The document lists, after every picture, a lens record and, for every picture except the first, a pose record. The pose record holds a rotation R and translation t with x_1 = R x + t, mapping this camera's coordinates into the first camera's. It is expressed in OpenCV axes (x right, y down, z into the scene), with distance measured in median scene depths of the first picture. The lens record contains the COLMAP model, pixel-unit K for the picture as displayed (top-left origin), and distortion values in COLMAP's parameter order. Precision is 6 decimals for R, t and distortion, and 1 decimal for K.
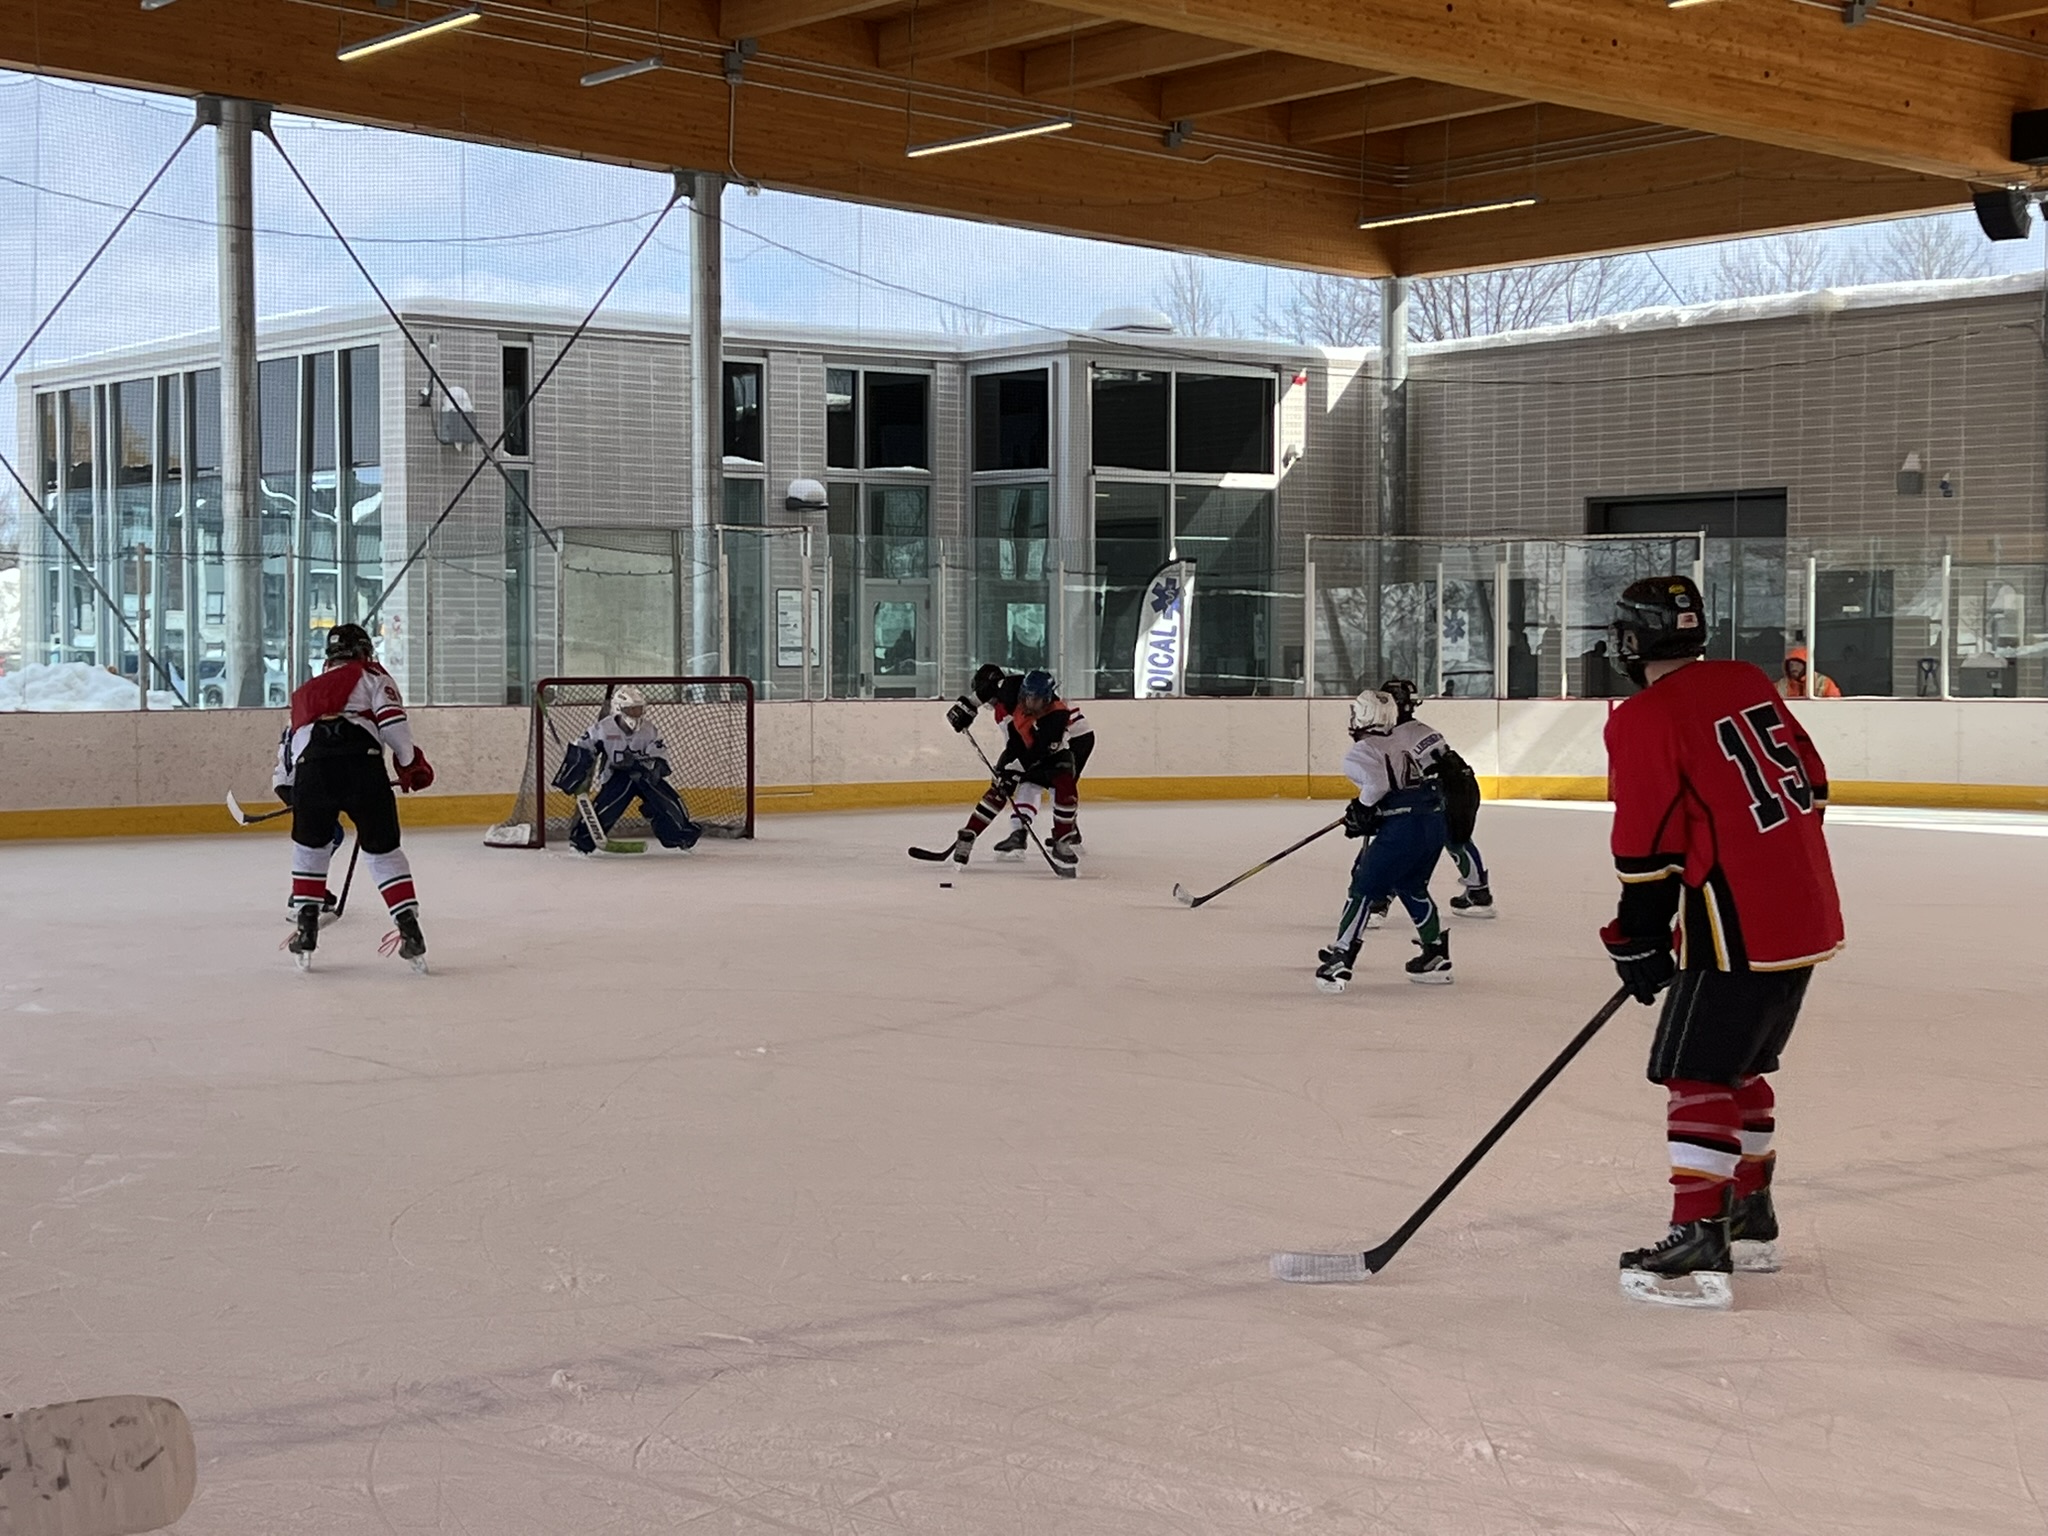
lens RADIAL K [[3273.6, 0, 1082.1], [0, 3273.6, 784.8], [0, 0, 1]] dist [0.150722, 0.000000]
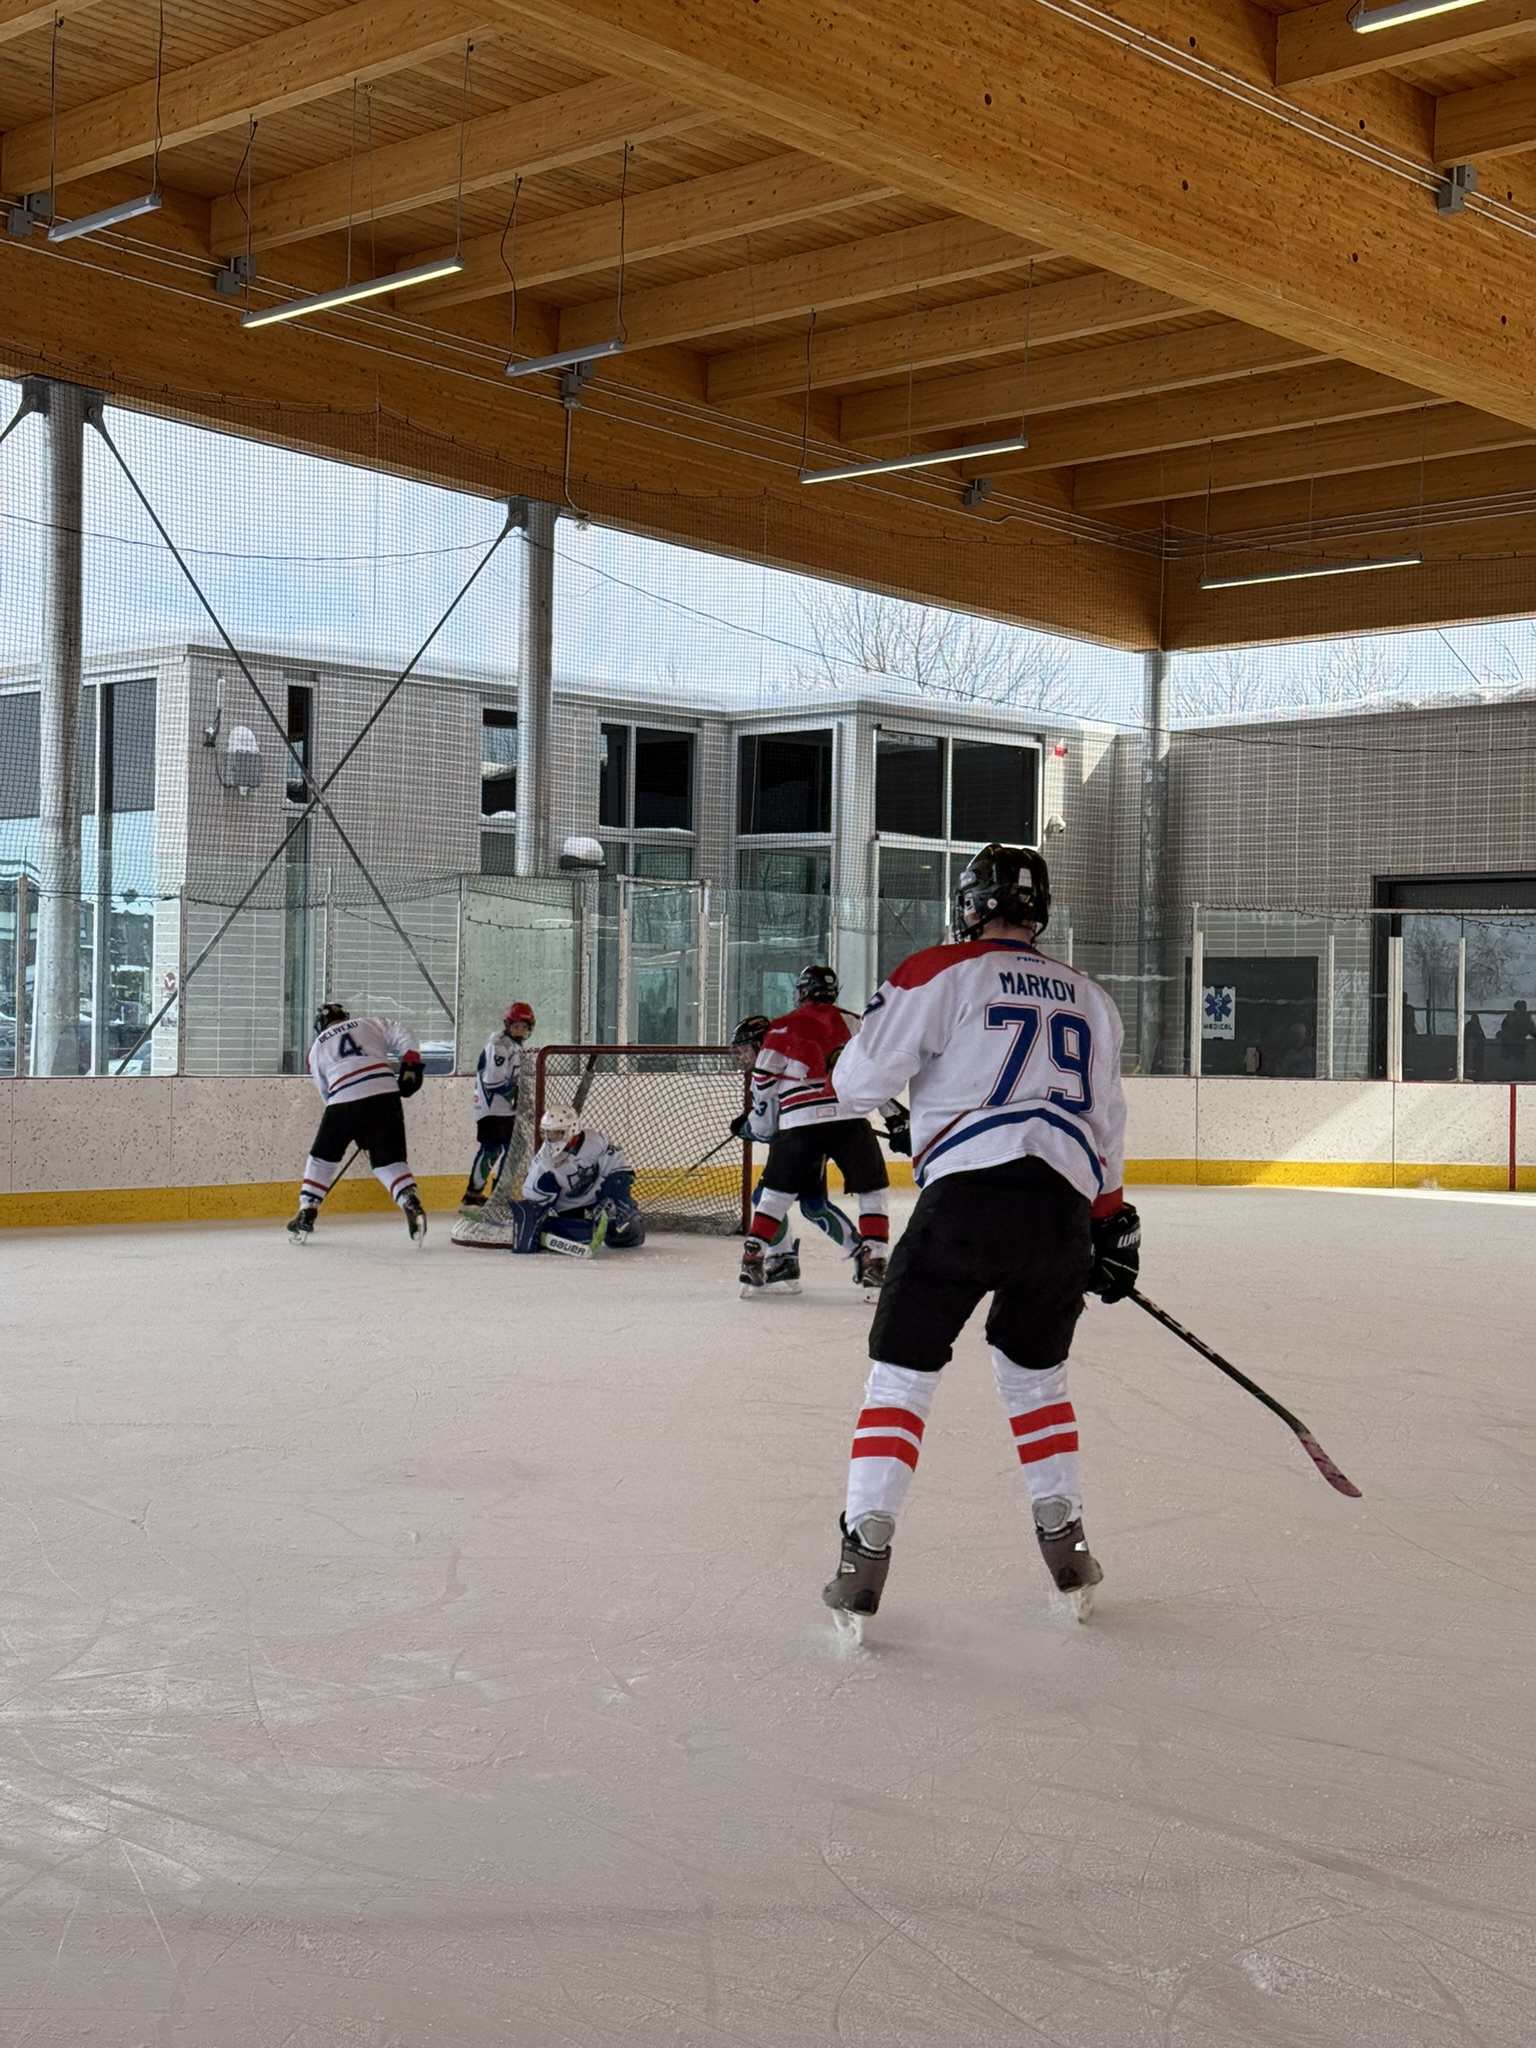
lens RADIAL K [[2833.4, 0, 817.7], [0, 2833.4, 1047.3], [0, 0, 1]] dist [0.138156, 0.000000]
pose [[0.991396, 0.014722, 0.130066, -0.131798], [-0.010516, 0.999401, -0.032958, -0.006208], [-0.130473, 0.031307, 0.990957, 0.189324]]
